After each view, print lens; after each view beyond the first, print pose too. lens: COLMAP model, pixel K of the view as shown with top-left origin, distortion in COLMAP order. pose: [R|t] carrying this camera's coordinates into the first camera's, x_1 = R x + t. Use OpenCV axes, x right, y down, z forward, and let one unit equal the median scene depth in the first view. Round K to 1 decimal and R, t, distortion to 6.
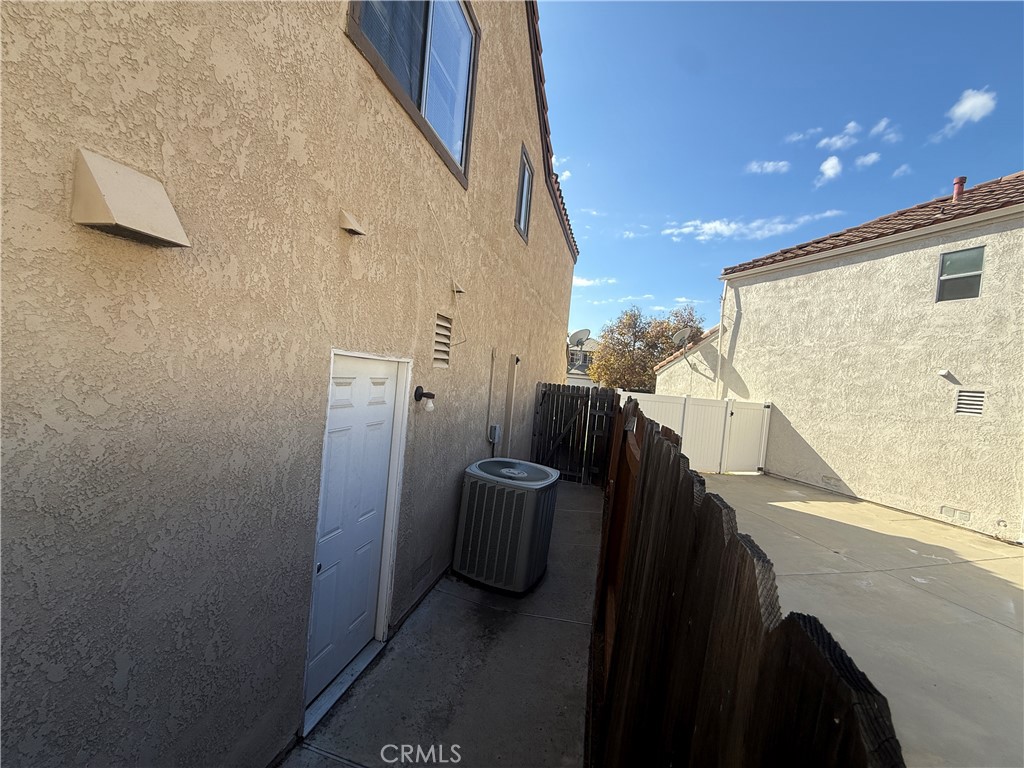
lens RADIAL K [[409.7, 0, 509.7], [0, 409.7, 384.4], [0, 0, 1]] dist [-0.000793, -0.000167]
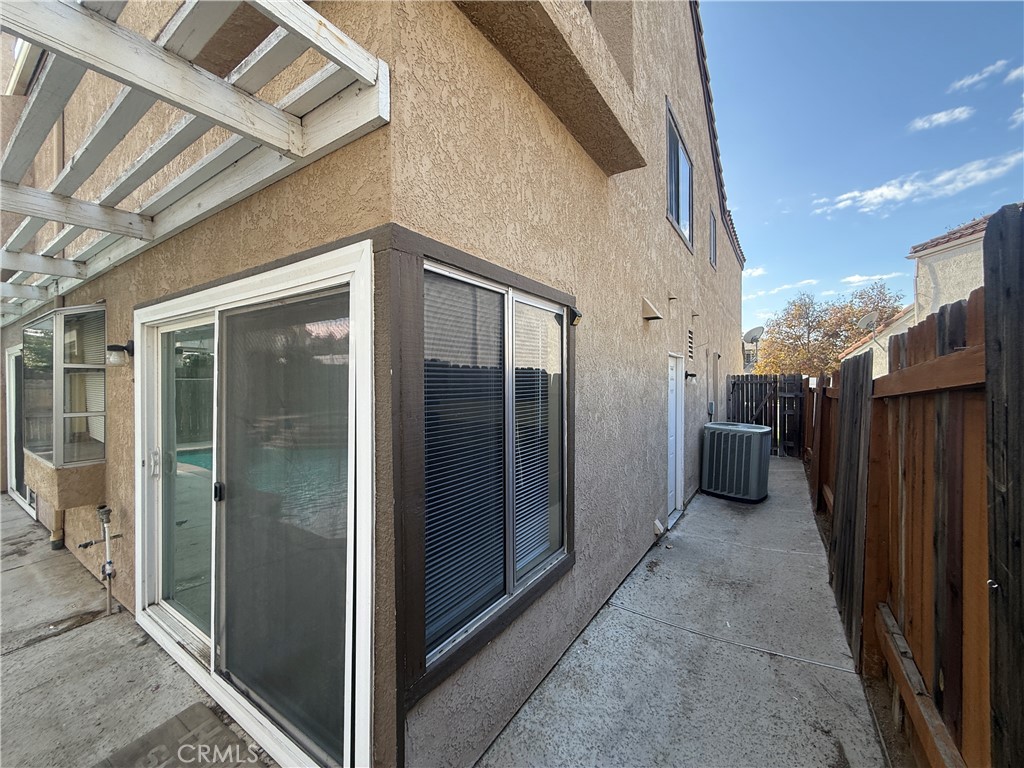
lens RADIAL K [[409.7, 0, 509.7], [0, 409.7, 384.4], [0, 0, 1]] dist [-0.000793, -0.000167]
pose [[0.938910, -0.092077, -0.331617, -0.130025], [0.077955, 0.995401, -0.055669, 0.037887], [0.335218, 0.026417, 0.941770, -0.350988]]
